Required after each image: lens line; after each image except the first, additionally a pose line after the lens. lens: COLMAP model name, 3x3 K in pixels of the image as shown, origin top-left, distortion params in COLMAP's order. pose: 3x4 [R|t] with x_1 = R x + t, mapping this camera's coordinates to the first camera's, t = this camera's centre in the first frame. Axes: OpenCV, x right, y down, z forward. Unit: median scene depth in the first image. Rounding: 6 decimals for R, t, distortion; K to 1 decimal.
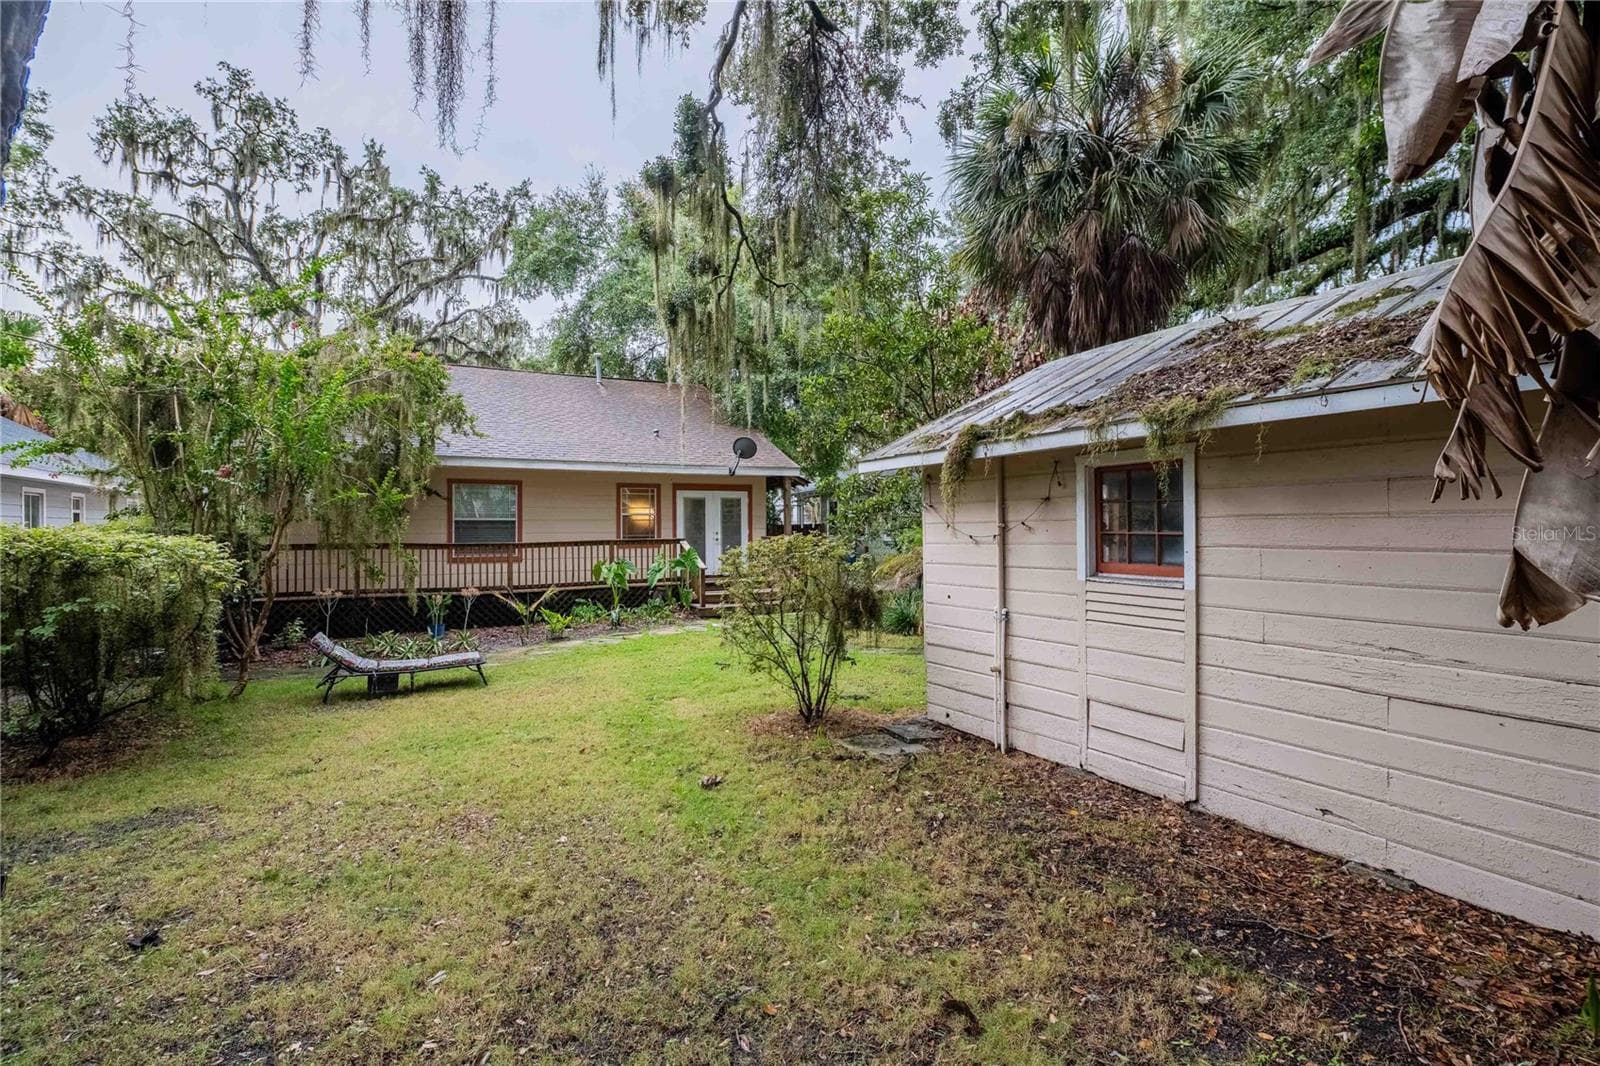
lens RADIAL K [[683.8, 0, 800.0], [0, 683.8, 533.0], [0, 0, 1]] dist [-0.001425, -0.000287]
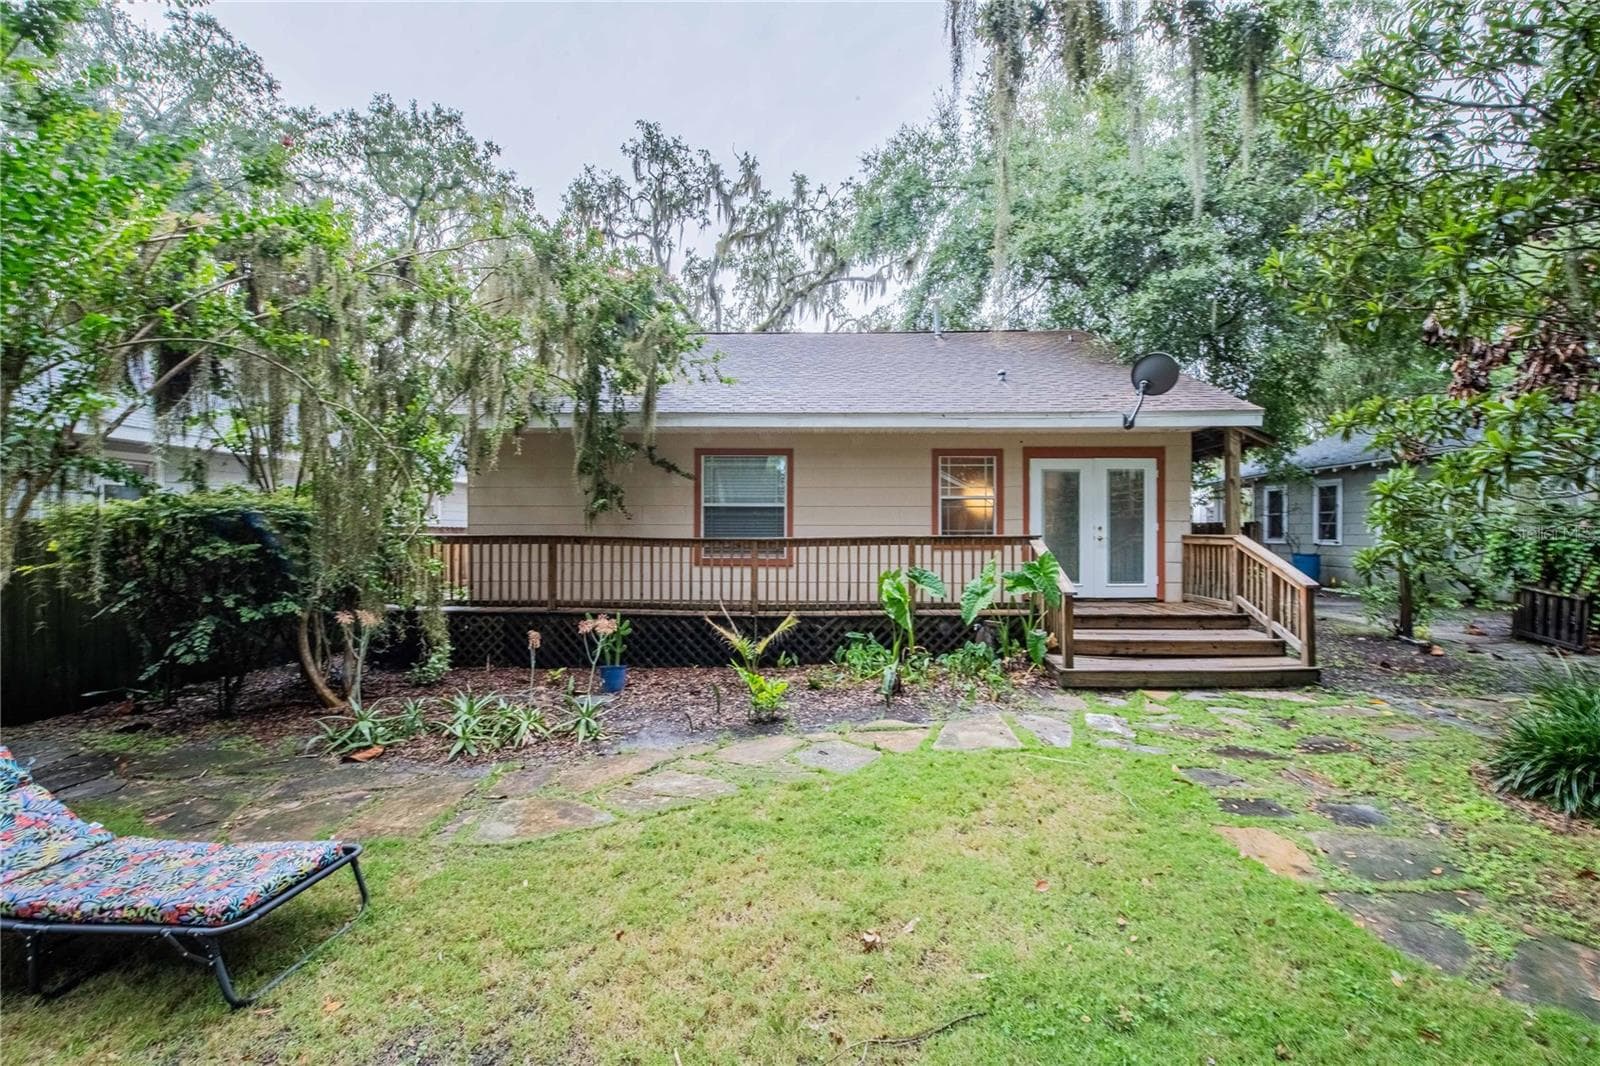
lens RADIAL K [[683.8, 0, 800.0], [0, 683.8, 533.0], [0, 0, 1]] dist [-0.001425, -0.000287]
pose [[0.858464, 0.006943, -0.512827, -0.040848], [-0.007549, 0.999971, 0.000902, 0.006437], [0.512819, 0.003097, 0.858491, 0.359448]]
